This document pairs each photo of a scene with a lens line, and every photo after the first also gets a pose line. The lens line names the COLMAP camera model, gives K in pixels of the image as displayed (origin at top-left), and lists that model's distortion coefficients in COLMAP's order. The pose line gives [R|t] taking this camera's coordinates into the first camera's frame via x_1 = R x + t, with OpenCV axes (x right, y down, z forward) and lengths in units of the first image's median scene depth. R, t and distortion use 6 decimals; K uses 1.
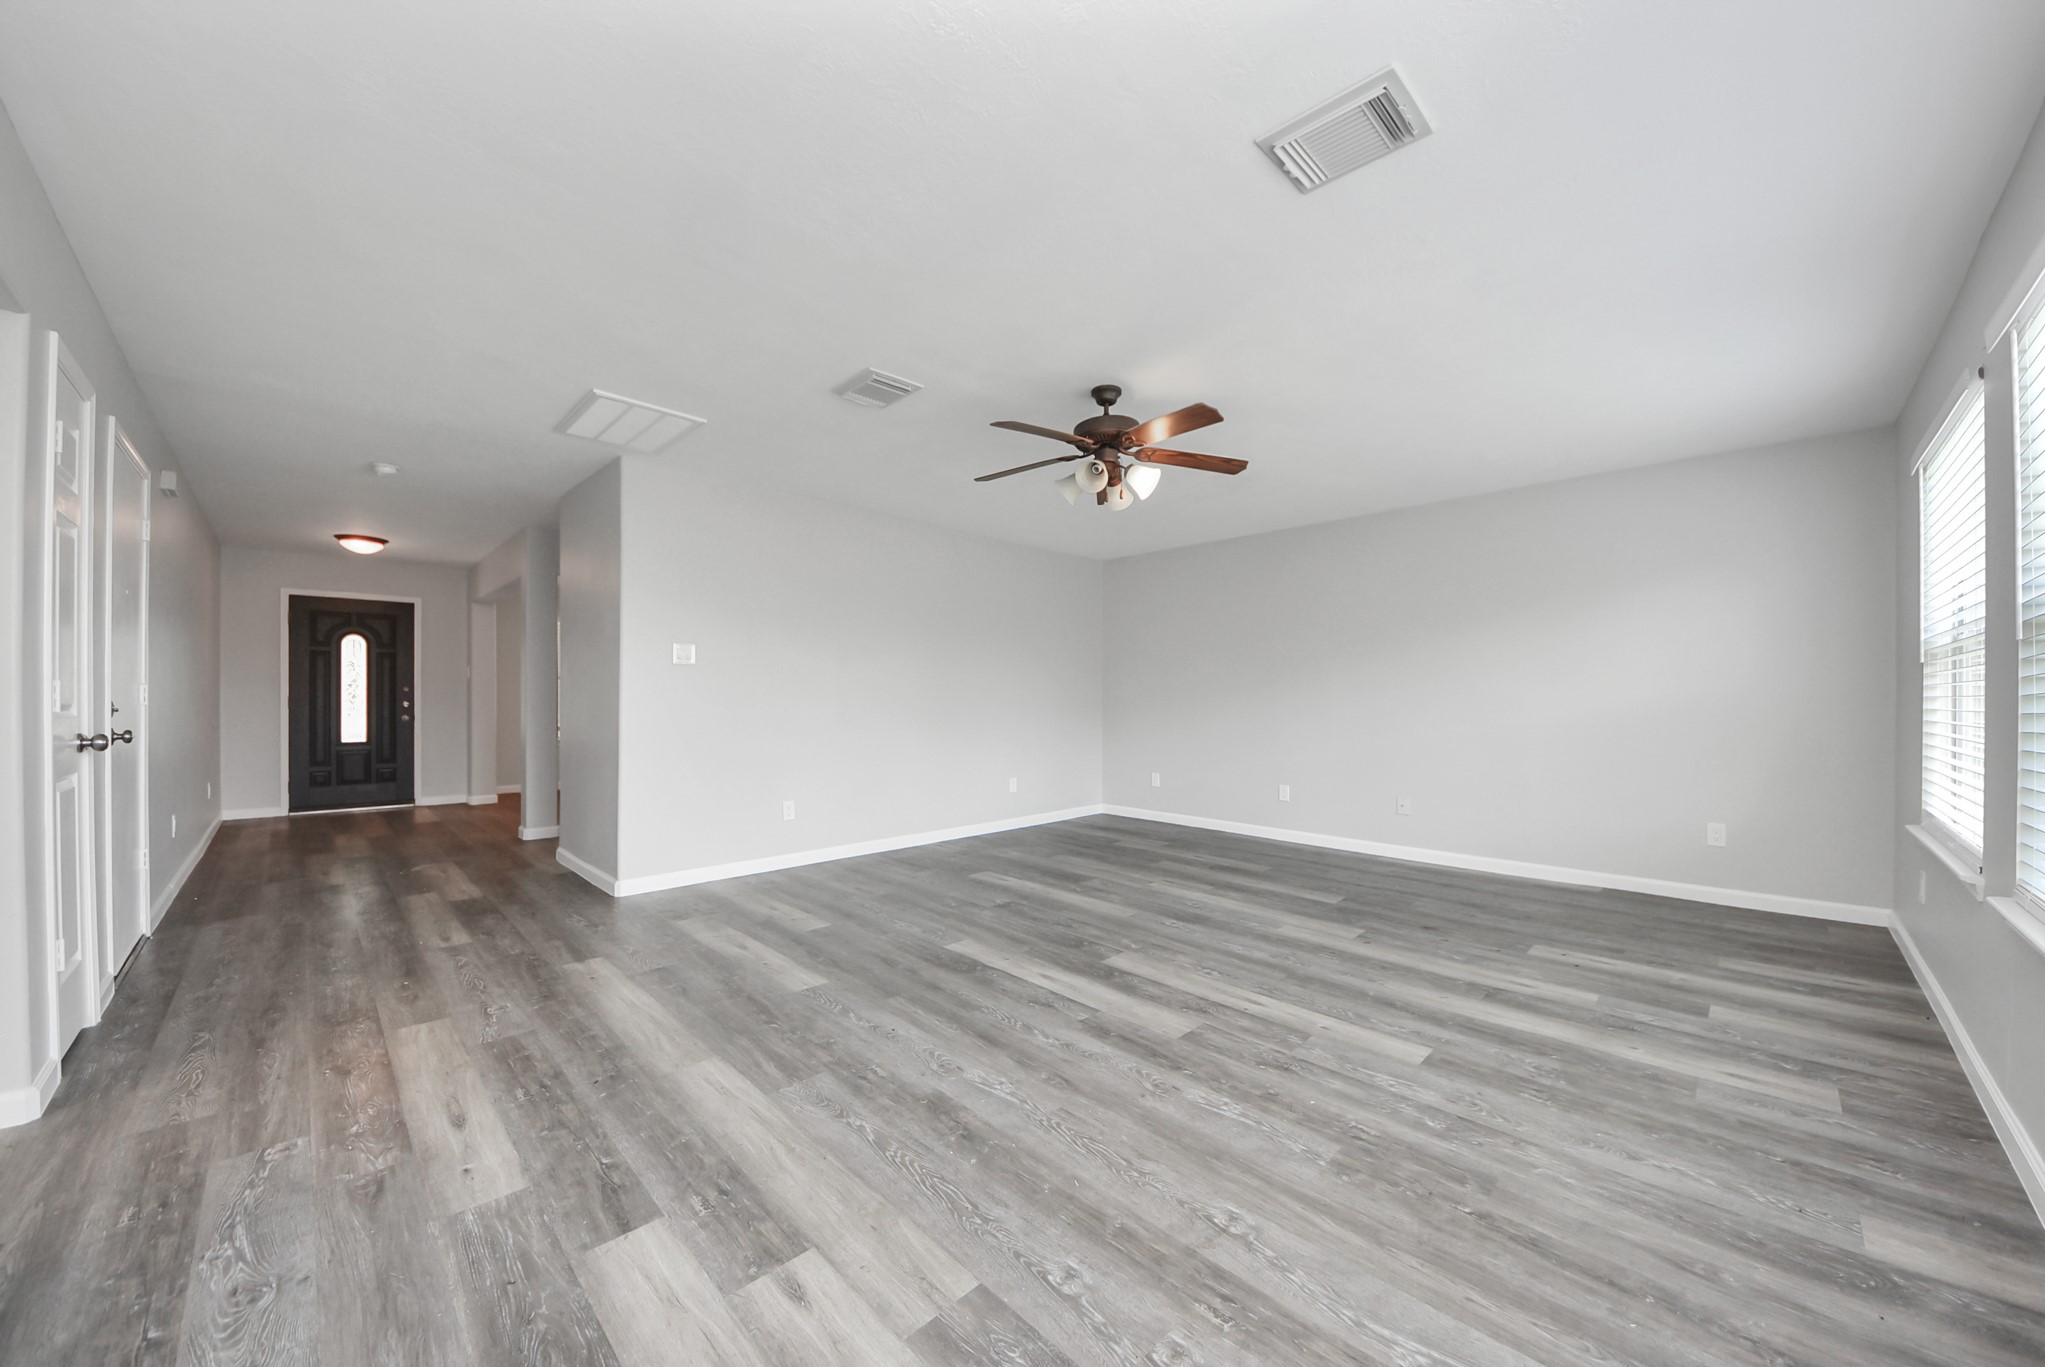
lens RADIAL K [[743.2, 0, 1022.5], [0, 743.2, 683.5], [0, 0, 1]] dist [0.015486, -0.013327]
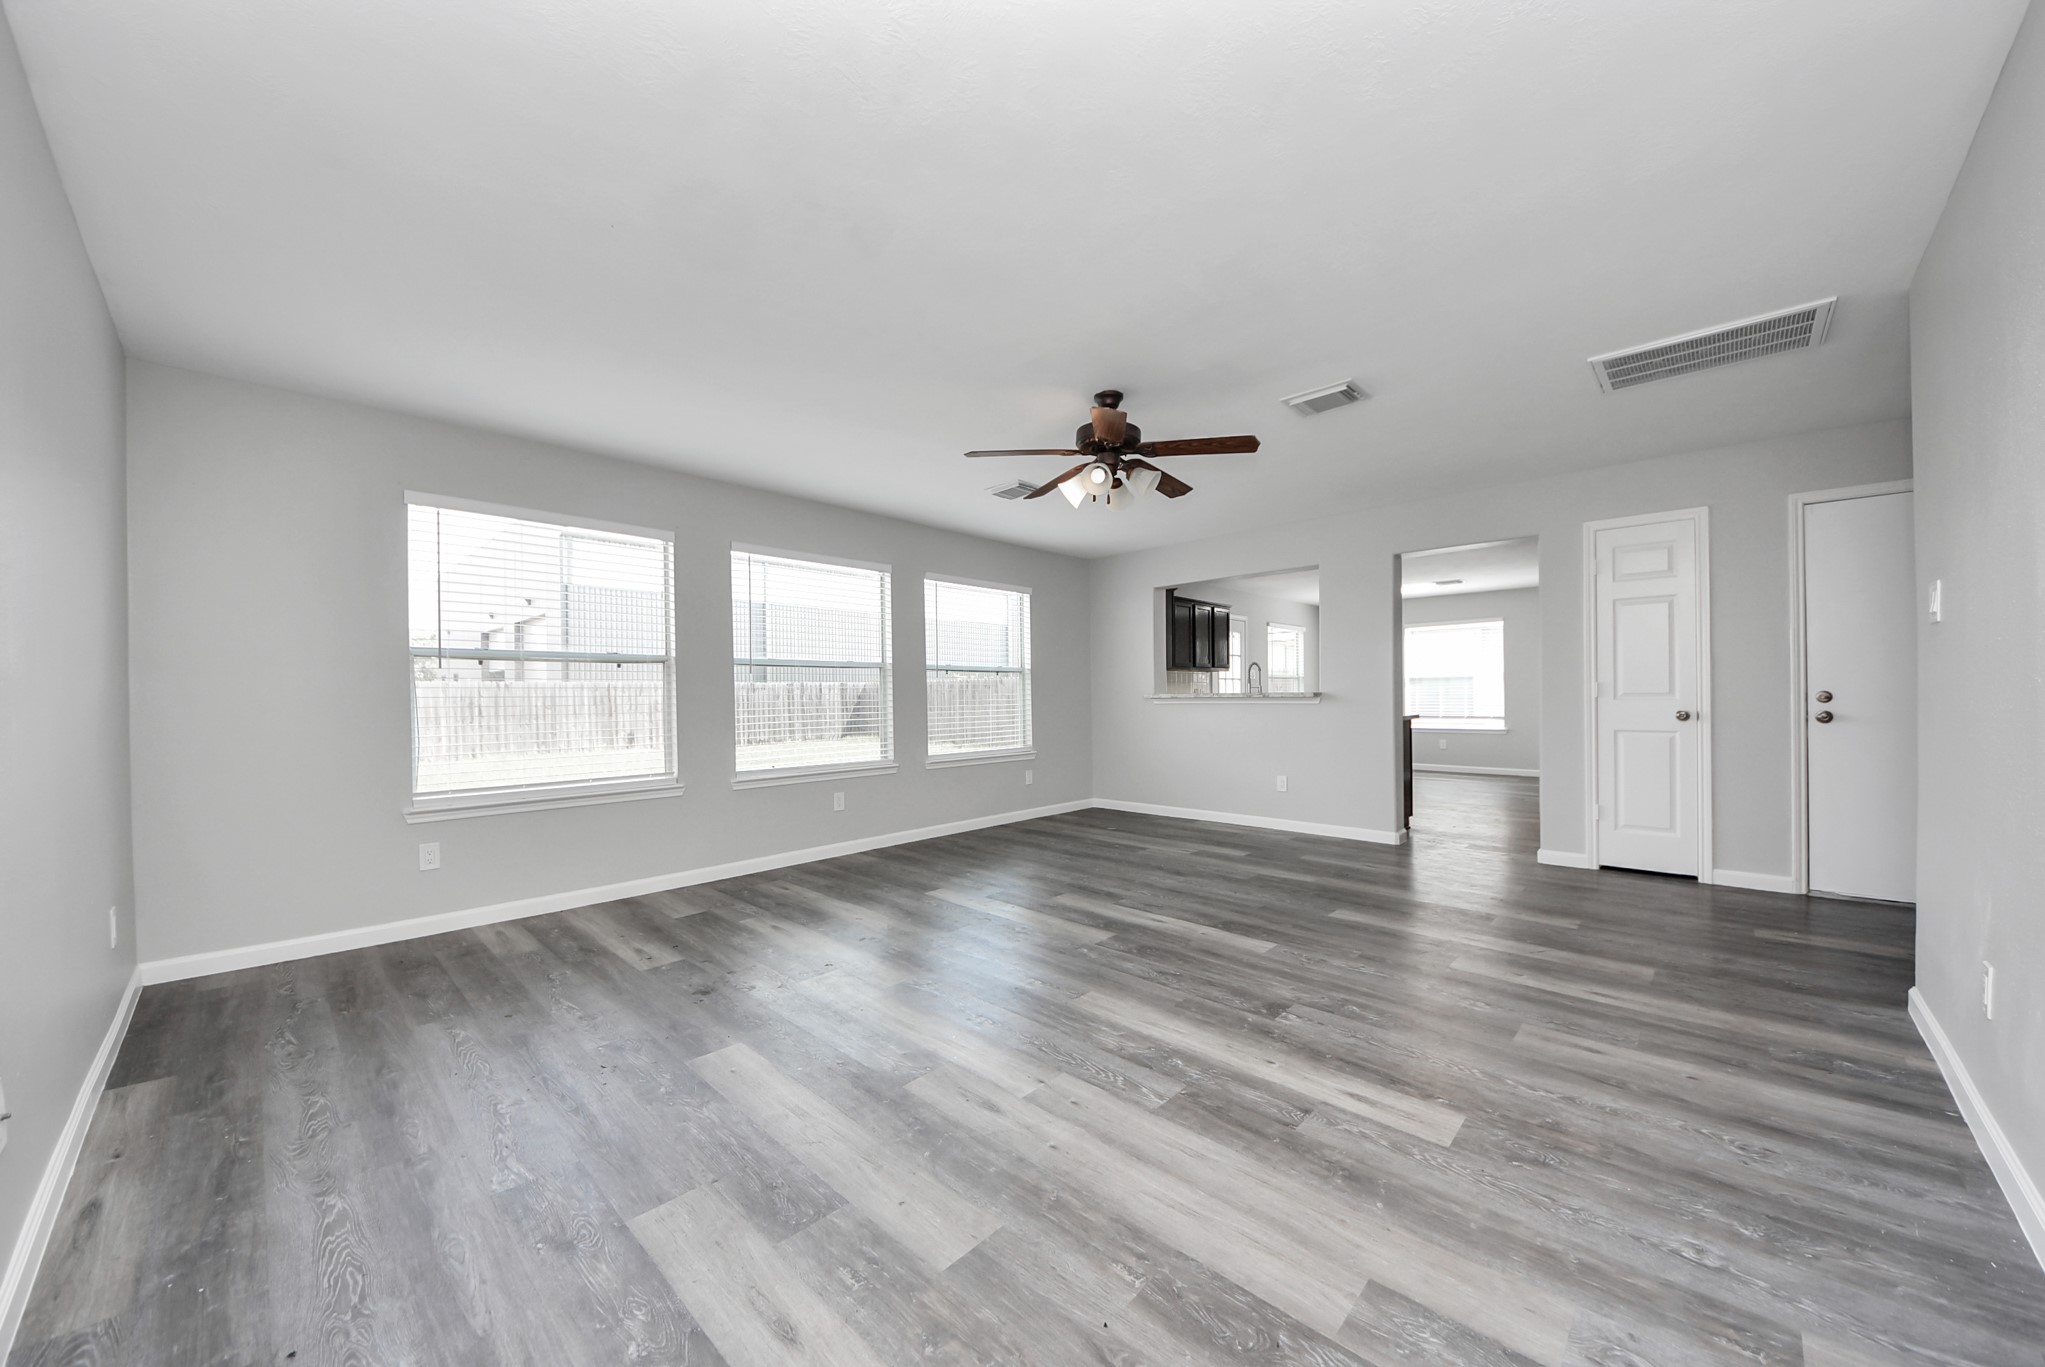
lens RADIAL K [[743.2, 0, 1022.5], [0, 743.2, 683.5], [0, 0, 1]] dist [0.015486, -0.013327]
pose [[-0.999523, 0.006160, -0.030249, 0.279366], [0.007250, 0.999323, -0.036062, 0.043726], [0.030006, -0.036264, -0.998892, 2.141510]]
